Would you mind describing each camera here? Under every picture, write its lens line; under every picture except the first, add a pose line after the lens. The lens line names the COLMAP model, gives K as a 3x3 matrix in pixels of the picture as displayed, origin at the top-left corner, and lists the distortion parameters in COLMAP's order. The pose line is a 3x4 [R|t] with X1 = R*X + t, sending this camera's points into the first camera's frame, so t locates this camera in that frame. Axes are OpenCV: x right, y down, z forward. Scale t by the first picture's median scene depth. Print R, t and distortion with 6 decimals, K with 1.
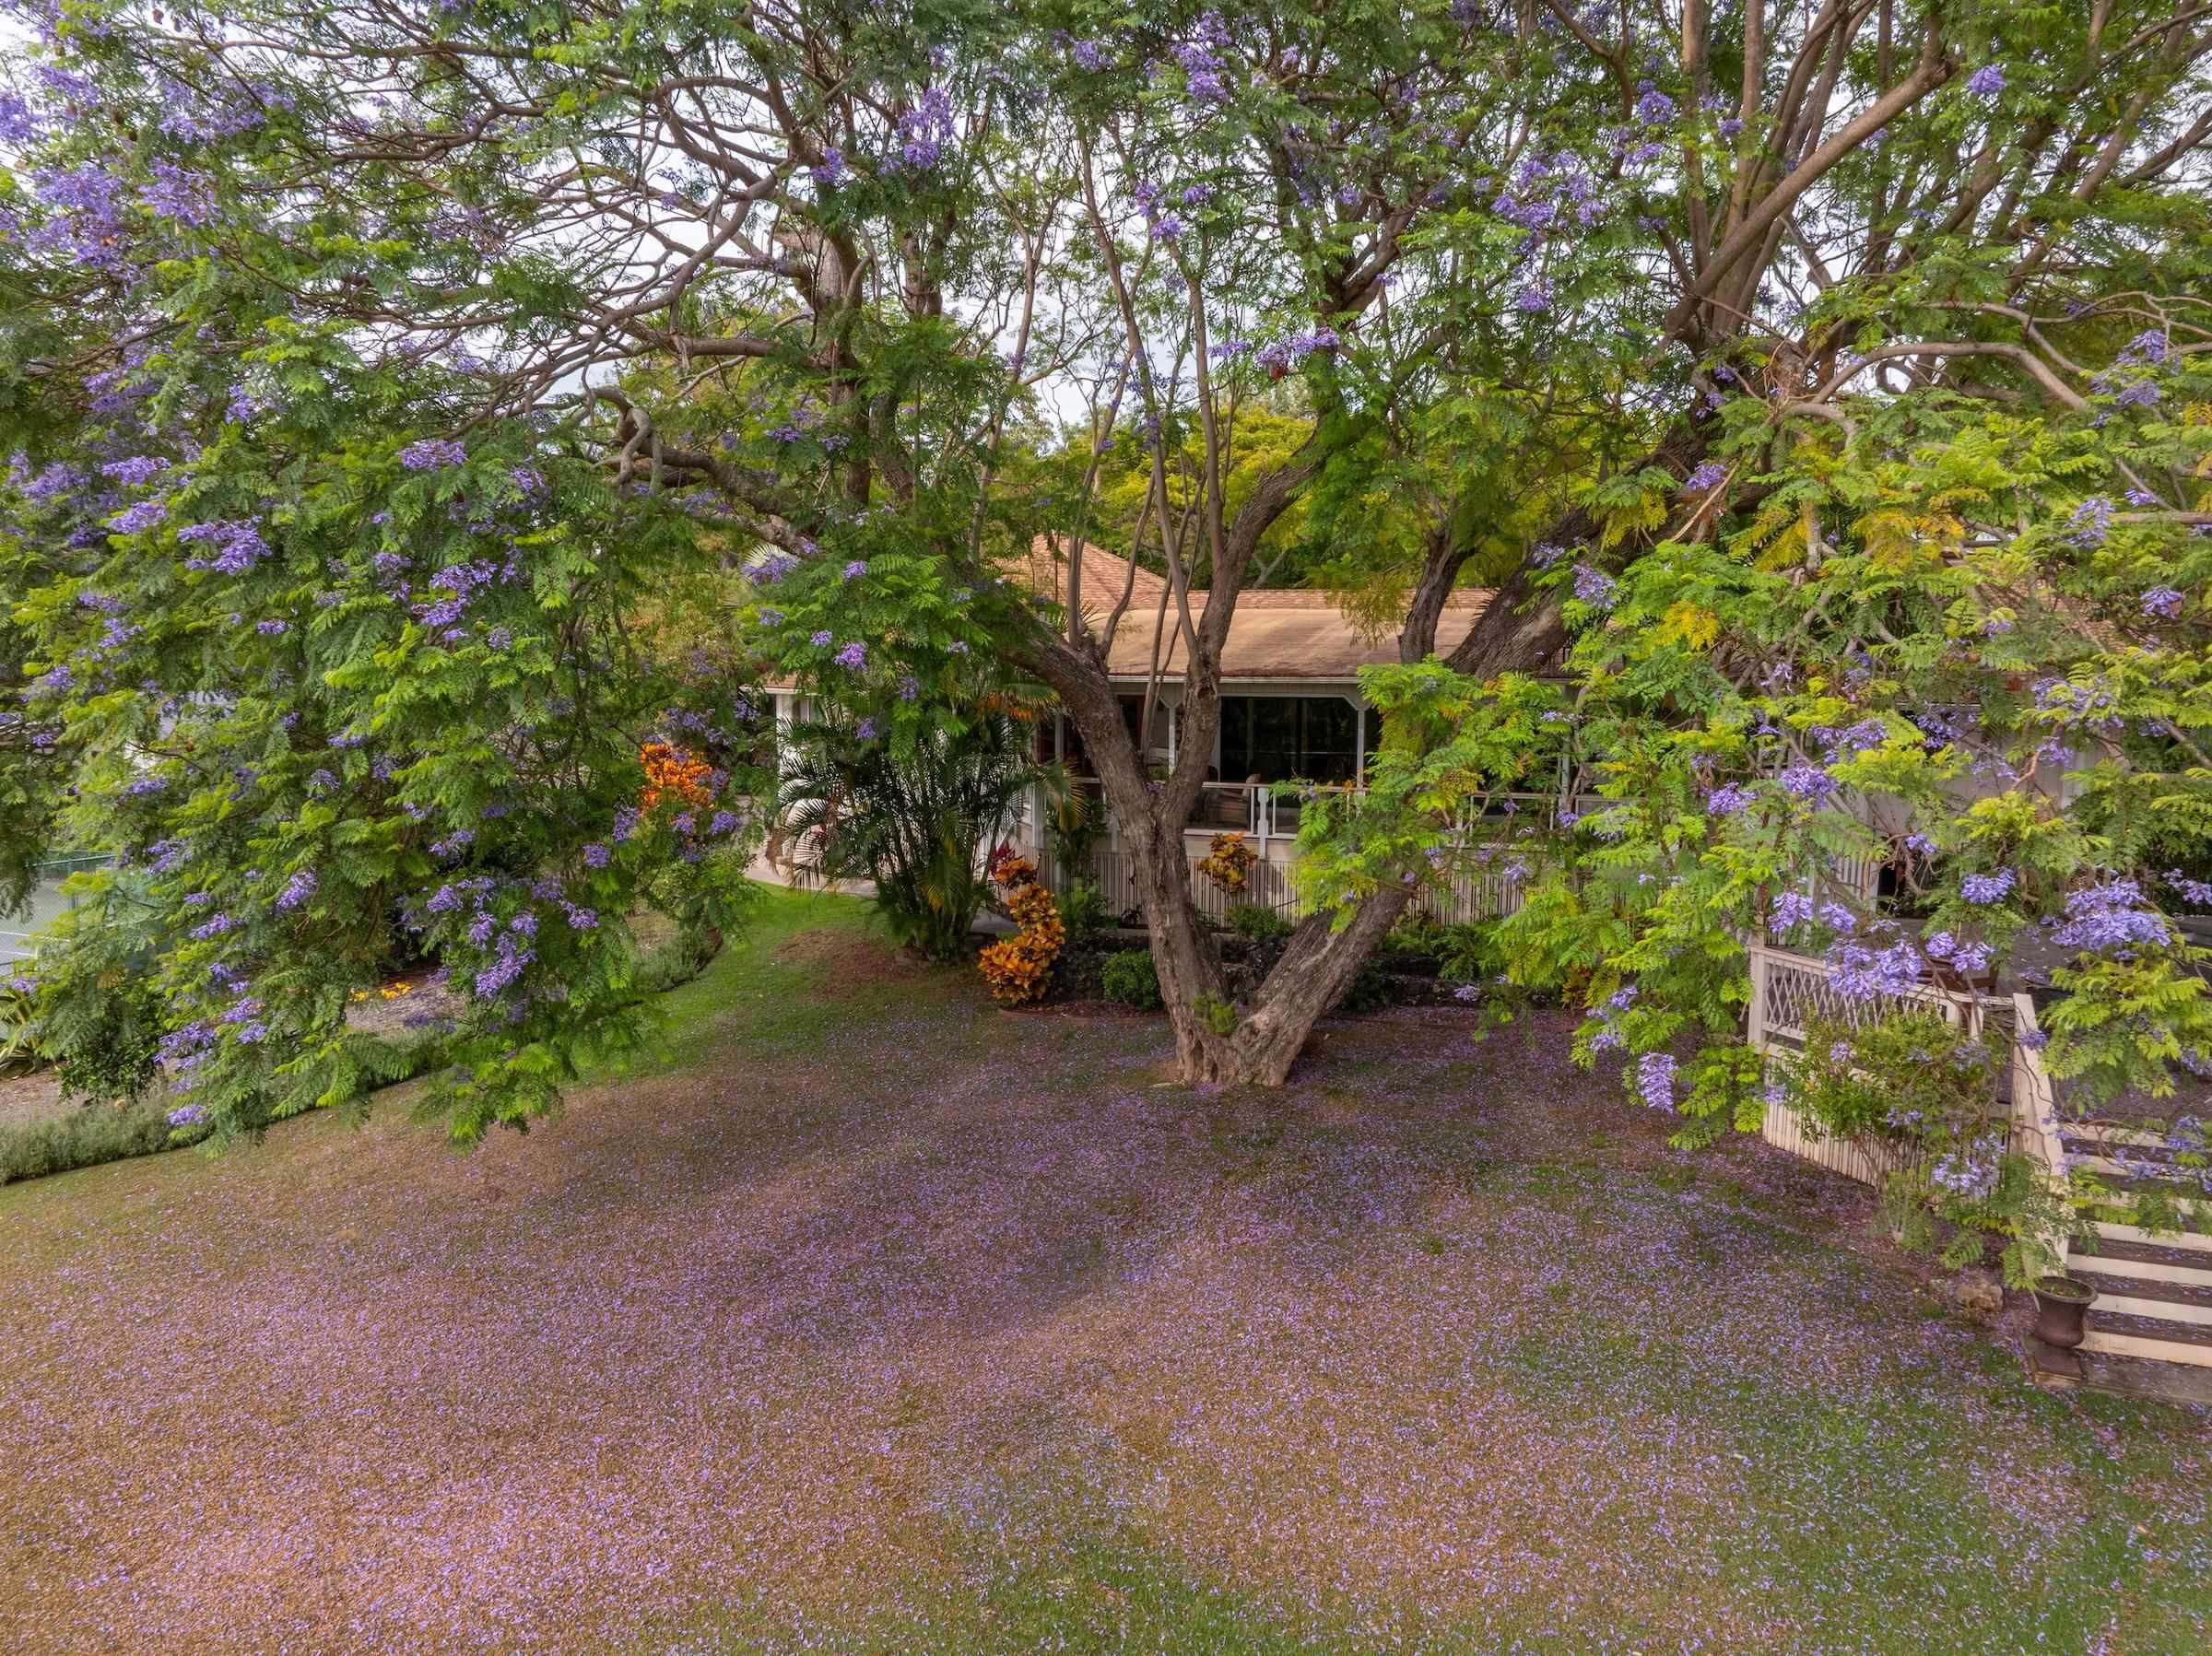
lens RADIAL K [[1564.0, 0, 1106.0], [0, 1564.0, 828.0], [0, 0, 1]] dist [-0.036805, 0.029727]
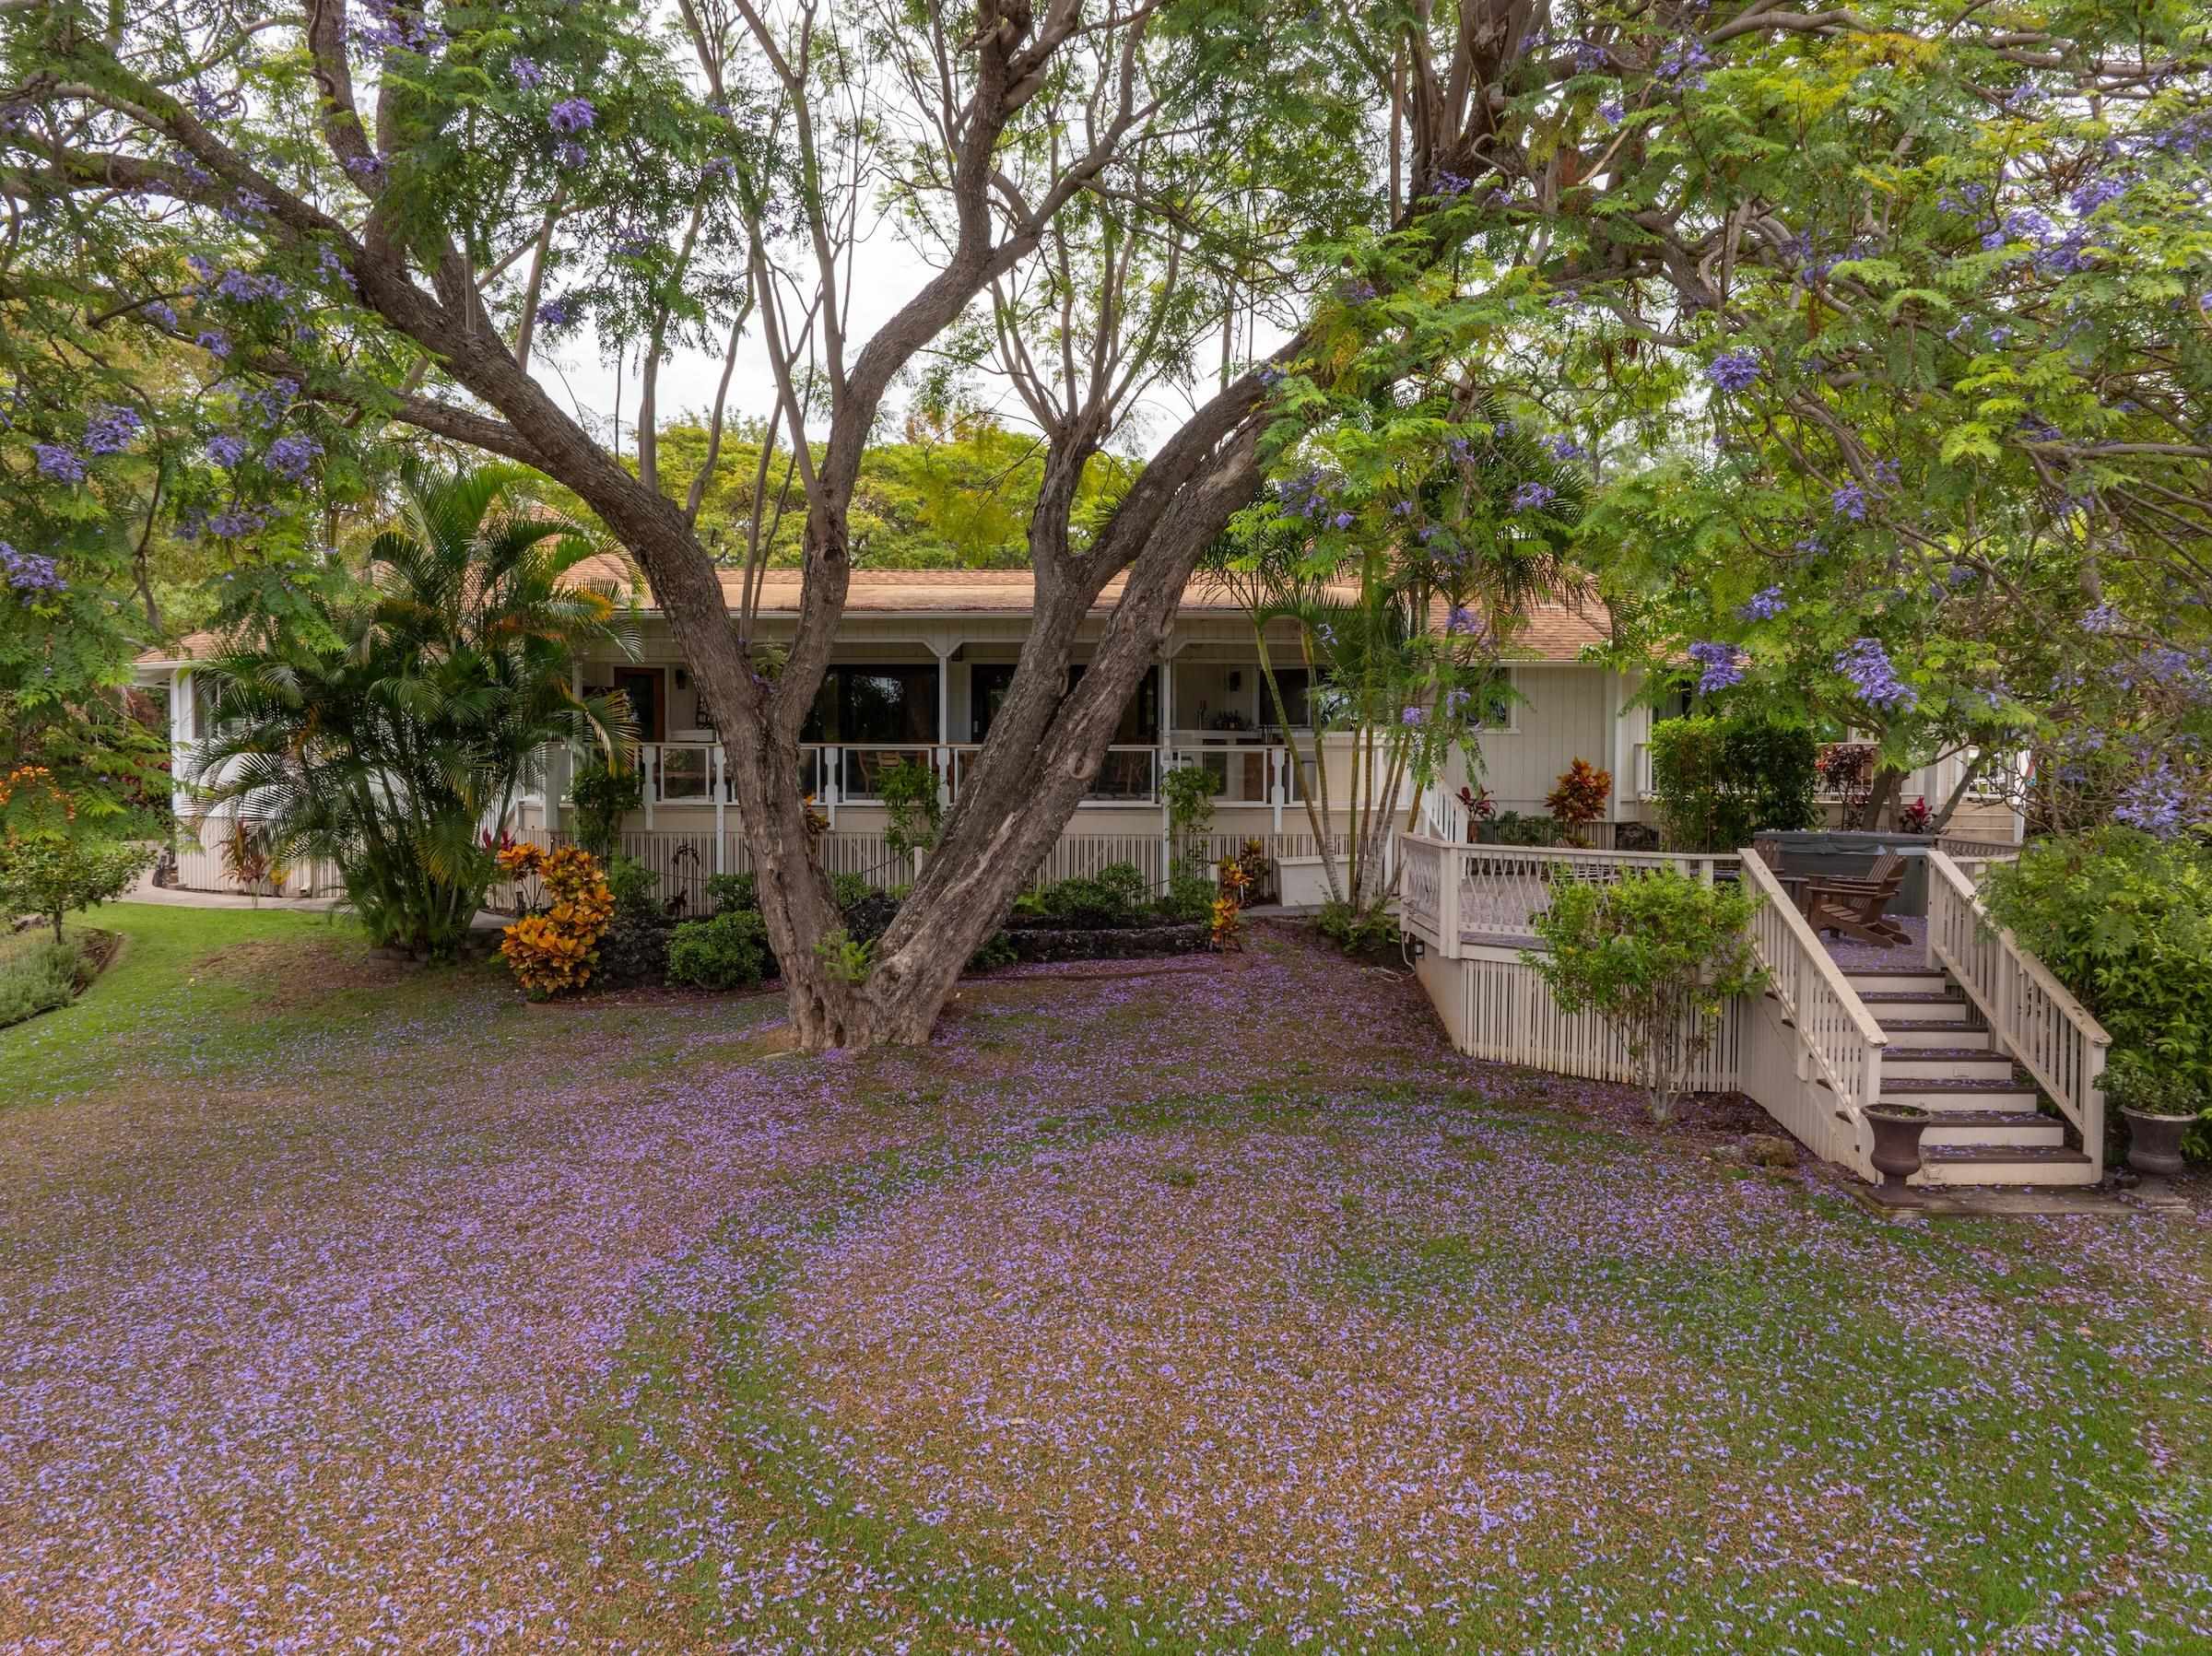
lens RADIAL K [[1564.0, 0, 1106.0], [0, 1564.0, 828.0], [0, 0, 1]] dist [-0.036805, 0.029727]
pose [[0.932924, -0.013166, 0.359832, -0.079046], [0.038524, 0.997245, -0.063393, 0.090308], [-0.358006, 0.073003, 0.930861, 0.159457]]
